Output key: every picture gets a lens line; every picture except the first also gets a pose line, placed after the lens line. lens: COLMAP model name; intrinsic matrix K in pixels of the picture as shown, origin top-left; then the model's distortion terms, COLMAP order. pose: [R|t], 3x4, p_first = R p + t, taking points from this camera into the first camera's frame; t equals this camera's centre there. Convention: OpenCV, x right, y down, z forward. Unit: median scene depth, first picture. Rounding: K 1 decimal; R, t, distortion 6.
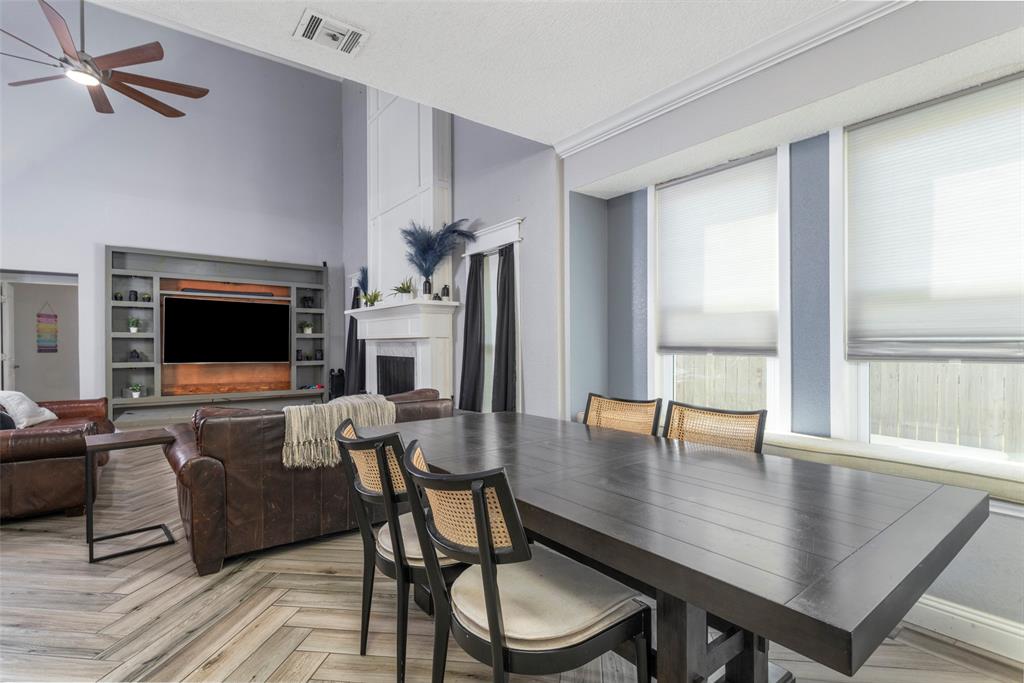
lens RADIAL K [[492.2, 0, 517.9], [0, 492.2, 347.5], [0, 0, 1]] dist [-0.001406, -0.000303]
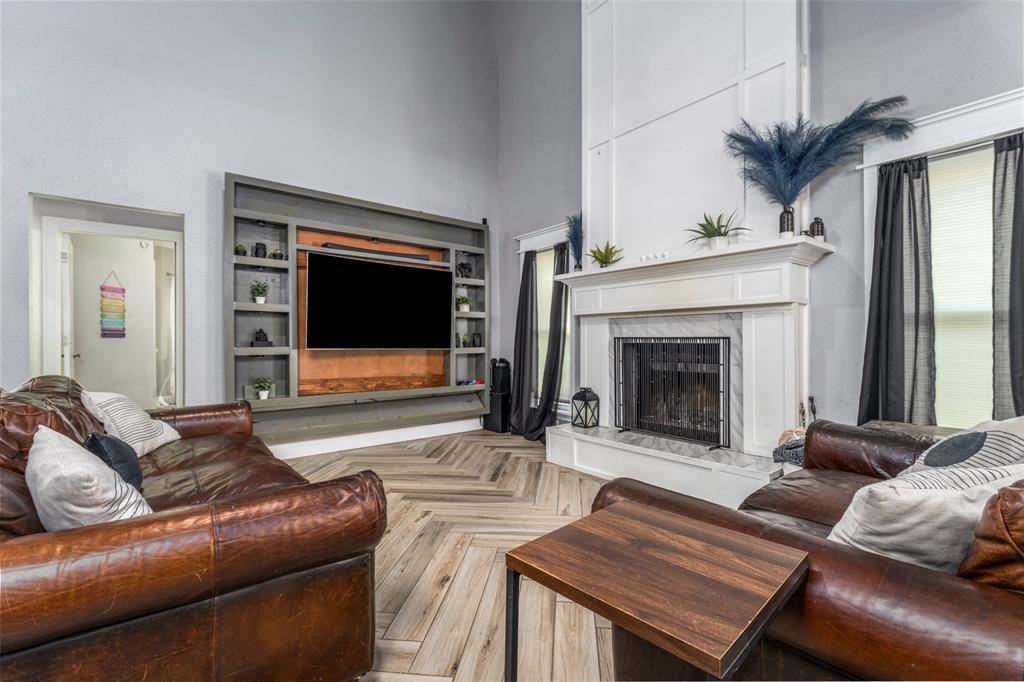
lens RADIAL K [[453.0, 0, 512.0], [0, 453.0, 341.0], [0, 0, 1]] dist [0.000357, -0.000199]
pose [[0.999794, -0.001591, 0.020228, -0.403098], [0.001742, 0.999970, -0.007490, 0.023967], [-0.020215, 0.007523, 0.999767, 0.327909]]
